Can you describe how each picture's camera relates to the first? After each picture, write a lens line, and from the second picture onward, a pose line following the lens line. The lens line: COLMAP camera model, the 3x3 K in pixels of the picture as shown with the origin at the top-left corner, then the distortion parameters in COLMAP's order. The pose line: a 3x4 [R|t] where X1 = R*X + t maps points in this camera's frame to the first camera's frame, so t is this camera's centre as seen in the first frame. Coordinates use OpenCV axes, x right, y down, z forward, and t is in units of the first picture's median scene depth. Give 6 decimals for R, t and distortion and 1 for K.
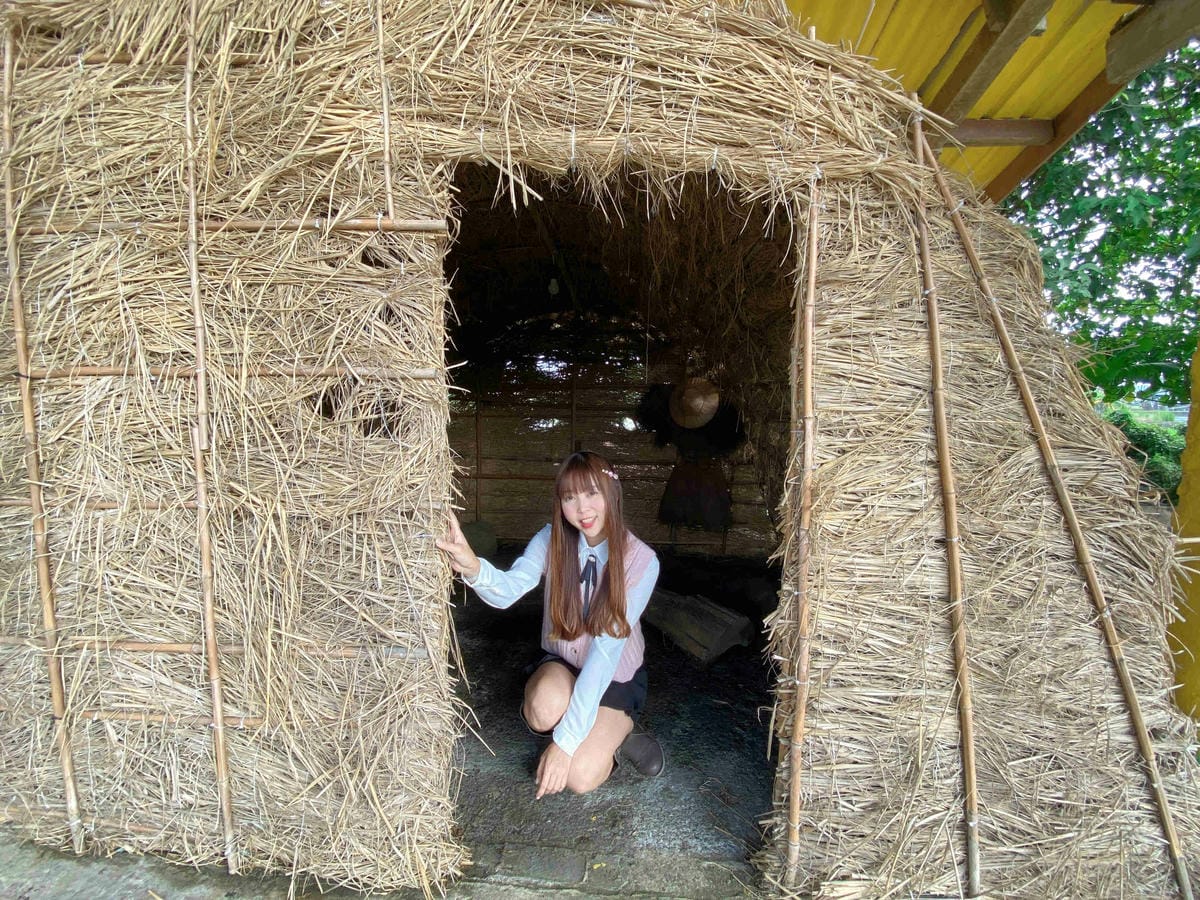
lens RADIAL K [[526.2, 0, 601.4], [0, 526.2, 447.2], [0, 0, 1]] dist [-0.000398, 0.000000]
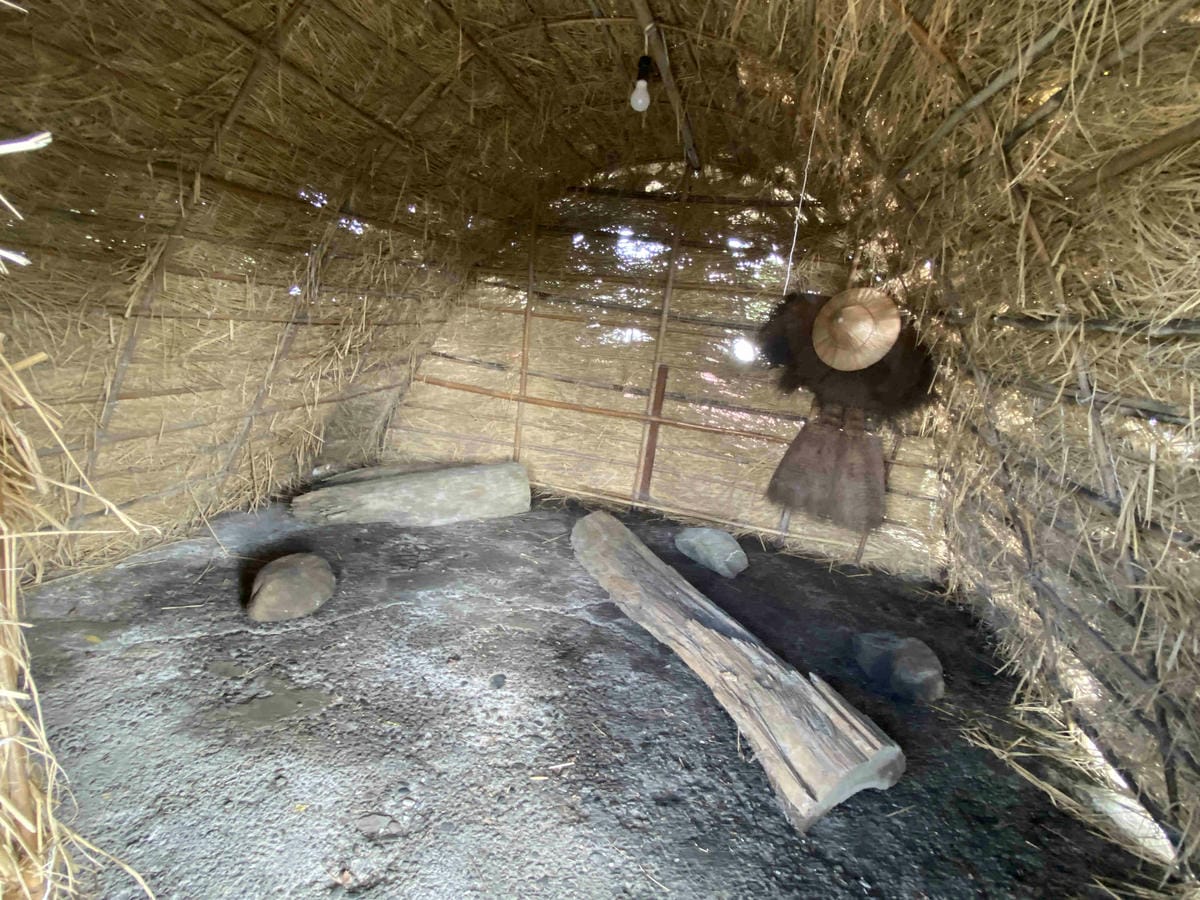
lens RADIAL K [[591.1, 0, 597.0], [0, 591.1, 449.5], [0, 0, 1]] dist [0.002273, -0.000027]
pose [[0.971469, 0.151116, -0.182790, 0.027561], [-0.121052, 0.978708, 0.165763, -0.023285], [0.203948, -0.138907, 0.969077, 0.230098]]
